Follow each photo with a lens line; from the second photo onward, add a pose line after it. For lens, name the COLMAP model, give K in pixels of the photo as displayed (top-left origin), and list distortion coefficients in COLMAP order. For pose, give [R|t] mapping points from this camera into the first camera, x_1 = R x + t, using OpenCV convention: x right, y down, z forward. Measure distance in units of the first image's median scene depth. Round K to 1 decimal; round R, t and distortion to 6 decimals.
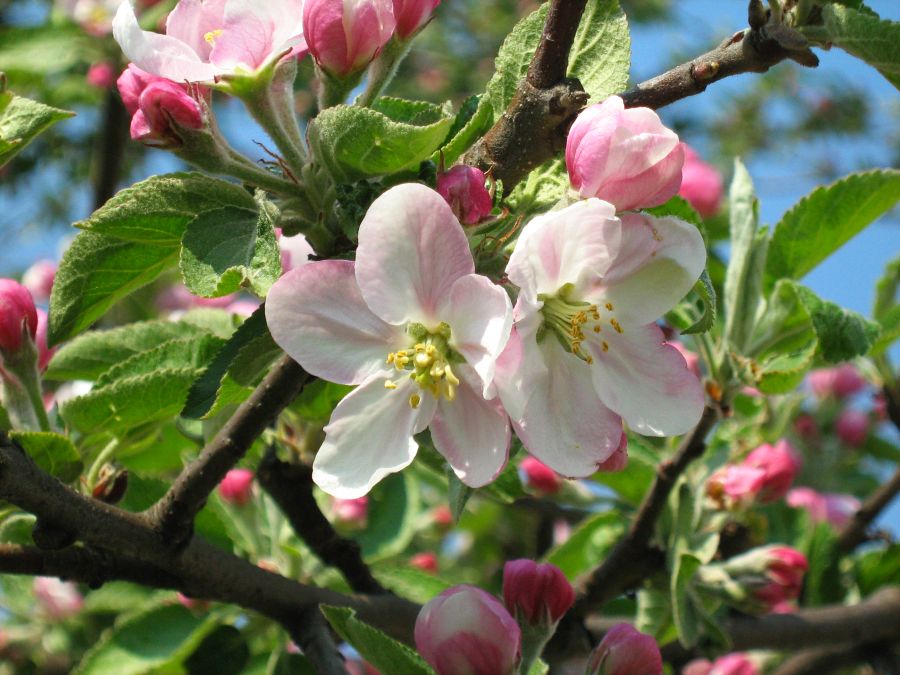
lens RADIAL K [[3977.7, 0, 450.0], [0, 3977.7, 337.5], [0, 0, 1]] dist [-0.137415, 1.262005]
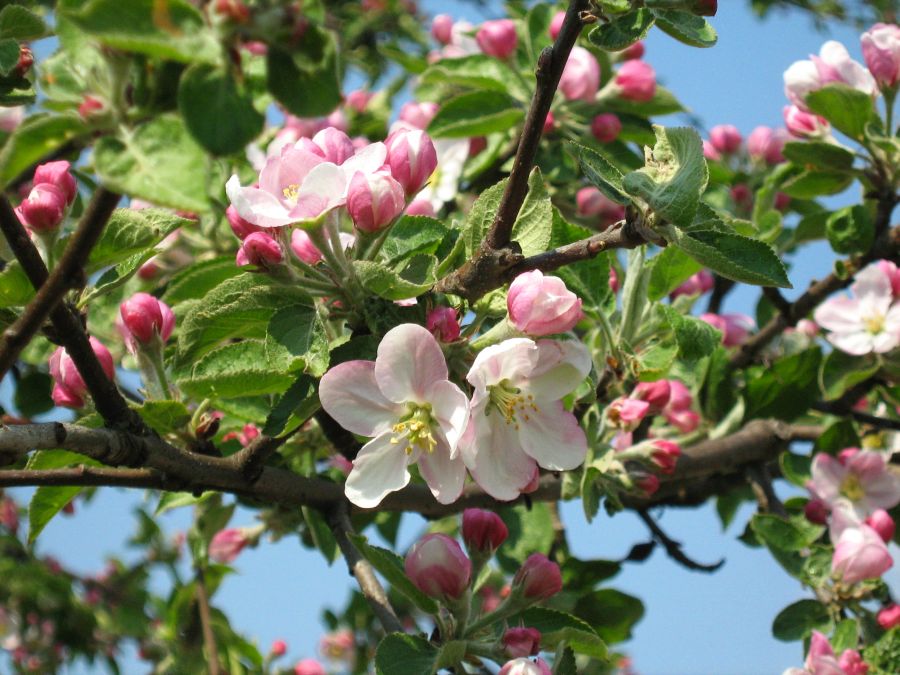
lens RADIAL K [[4127.1, 0, 450.0], [0, 4127.1, 337.5], [0, 0, 1]] dist [0.174890, -0.230765]
pose [[0.999392, 0.034834, 0.001543, 0.003776], [-0.034702, 0.989333, 0.141475, -0.265838], [0.003402, -0.141442, 0.989941, -0.659764]]
